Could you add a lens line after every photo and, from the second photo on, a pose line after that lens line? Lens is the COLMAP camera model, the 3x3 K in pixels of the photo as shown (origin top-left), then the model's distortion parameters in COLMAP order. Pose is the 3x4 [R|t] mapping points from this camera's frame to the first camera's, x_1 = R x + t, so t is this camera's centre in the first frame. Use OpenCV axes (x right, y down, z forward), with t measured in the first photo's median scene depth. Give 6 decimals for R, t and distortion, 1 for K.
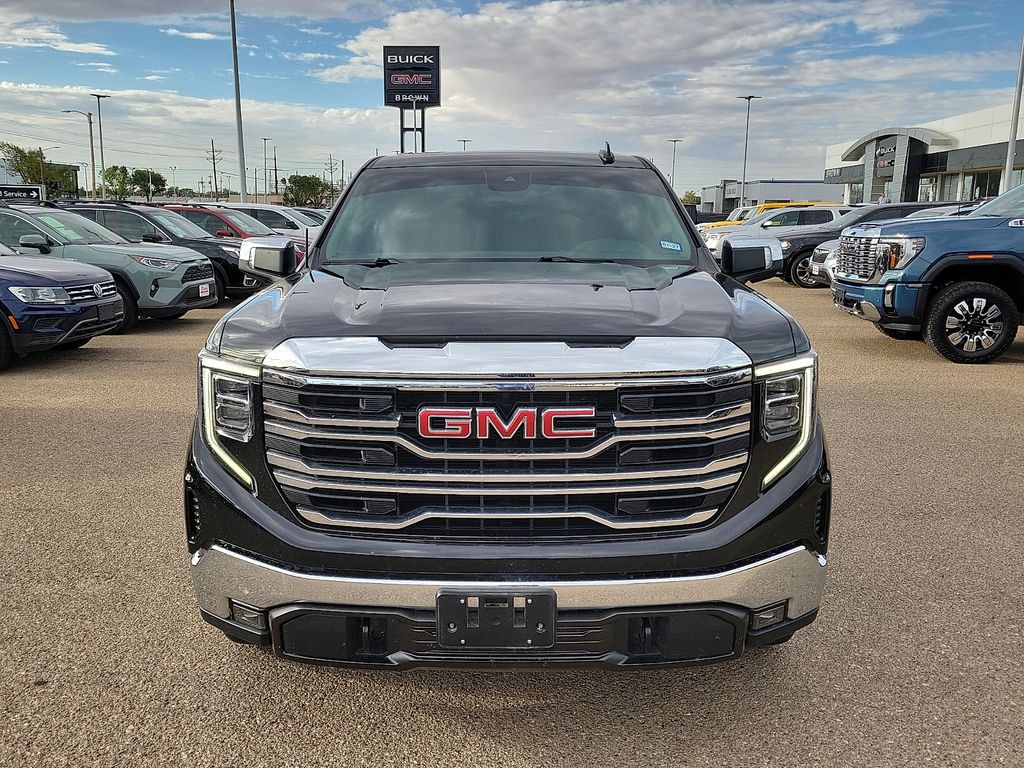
lens RADIAL K [[853.0, 0, 512.0], [0, 853.0, 384.0], [0, 0, 1]] dist [0.056941, -0.039526]
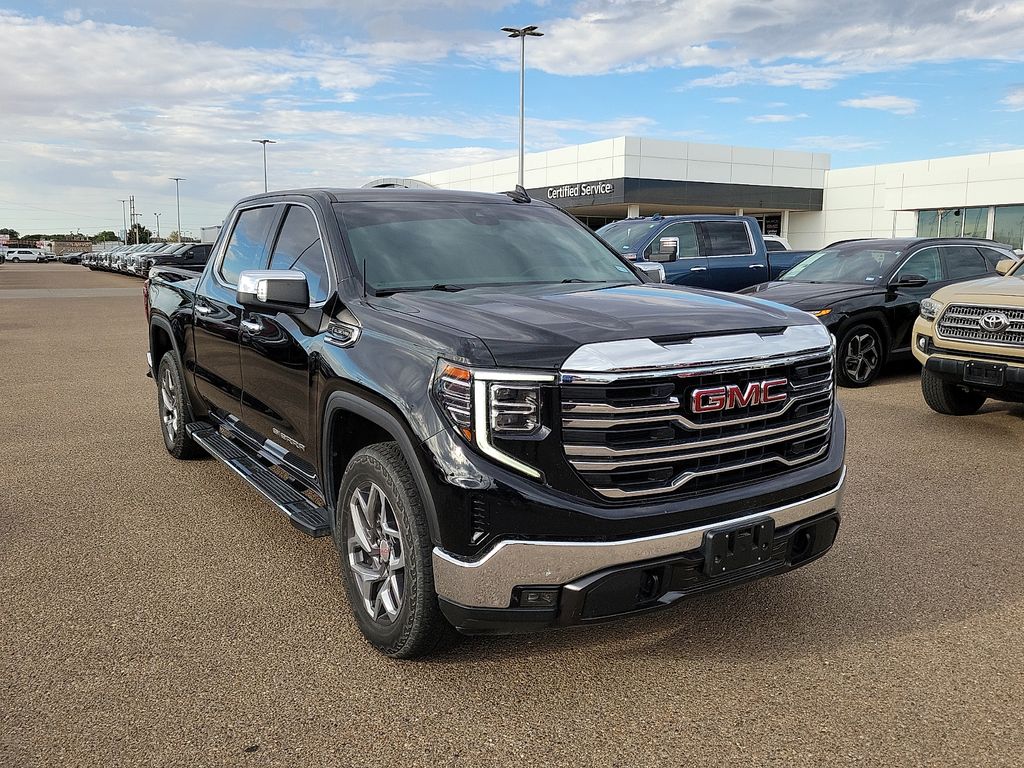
lens RADIAL K [[875.3, 0, 482.2], [0, 875.3, 386.5], [0, 0, 1]] dist [0.058309, -0.057375]
pose [[0.827668, -0.088382, 0.554214, -0.073218], [0.115223, 0.993245, -0.013680, 0.000283], [-0.549262, 0.075181, 0.832262, 0.005190]]
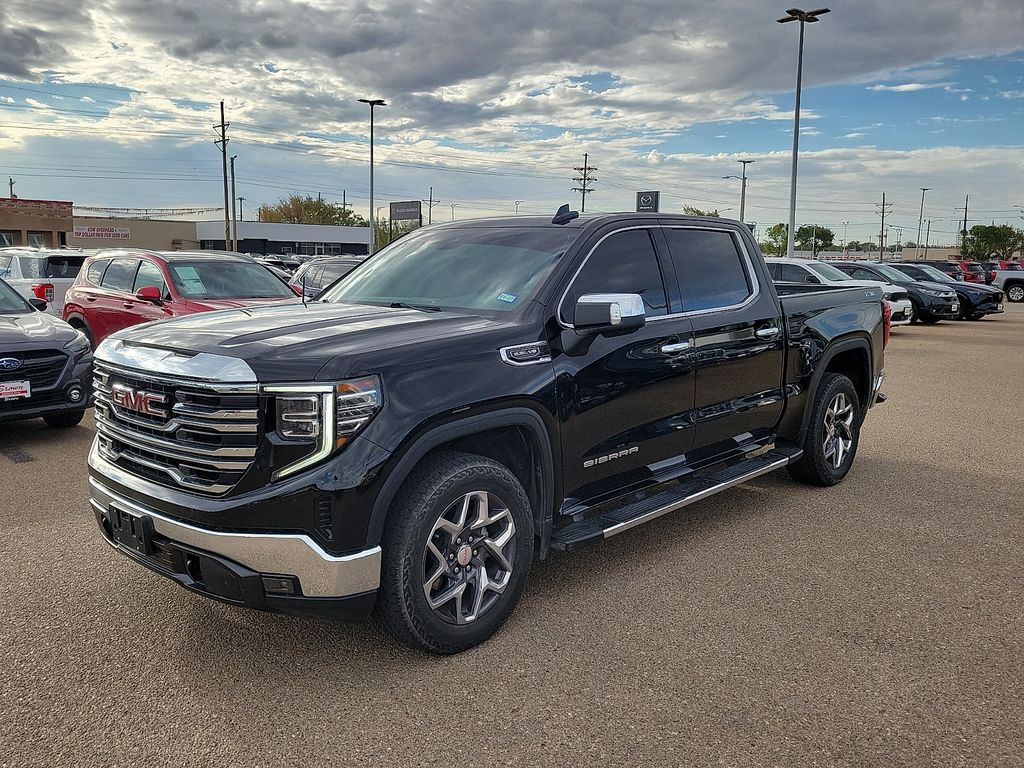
lens RADIAL K [[867.8, 0, 503.9], [0, 867.8, 378.6], [0, 0, 1]] dist [0.068687, -0.050523]
pose [[0.725046, 0.095512, -0.682046, 0.102592], [-0.142715, 0.989677, -0.013121, -0.004433], [0.673752, 0.106852, 0.731192, 0.018597]]
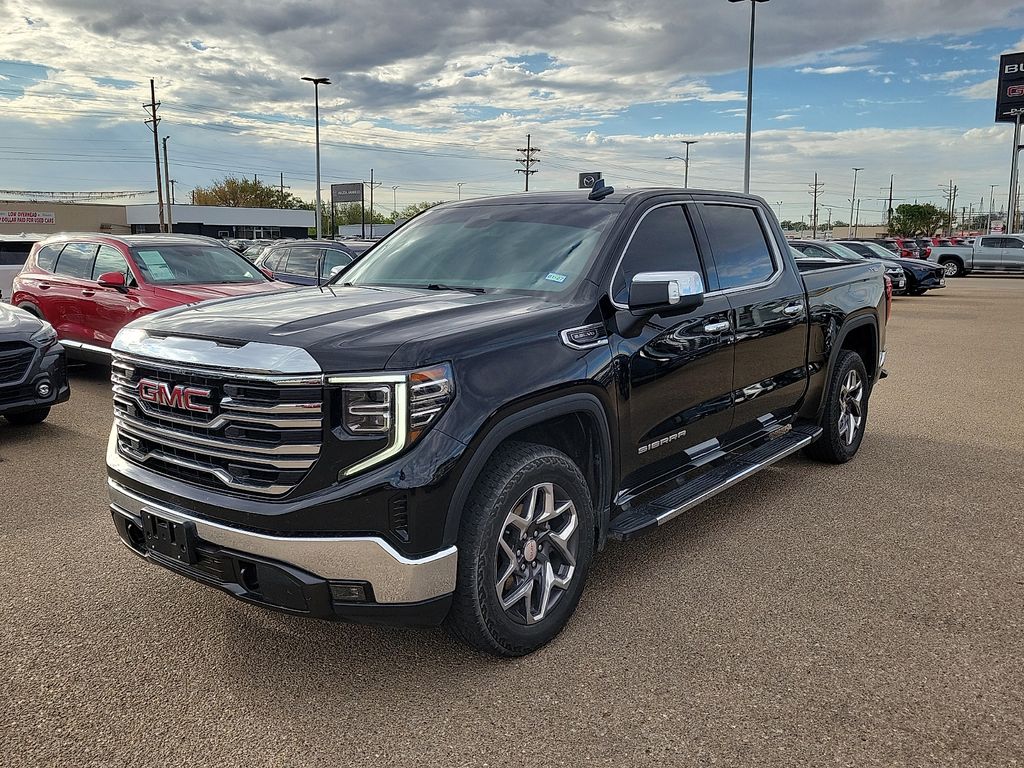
lens RADIAL K [[866.8, 0, 513.0], [0, 866.8, 375.9], [0, 0, 1]] dist [0.071736, -0.050239]
pose [[0.777589, 0.089747, -0.622335, 0.087478], [-0.119791, 0.992778, -0.006507, -0.002912], [0.617256, 0.079610, 0.782724, 0.014008]]
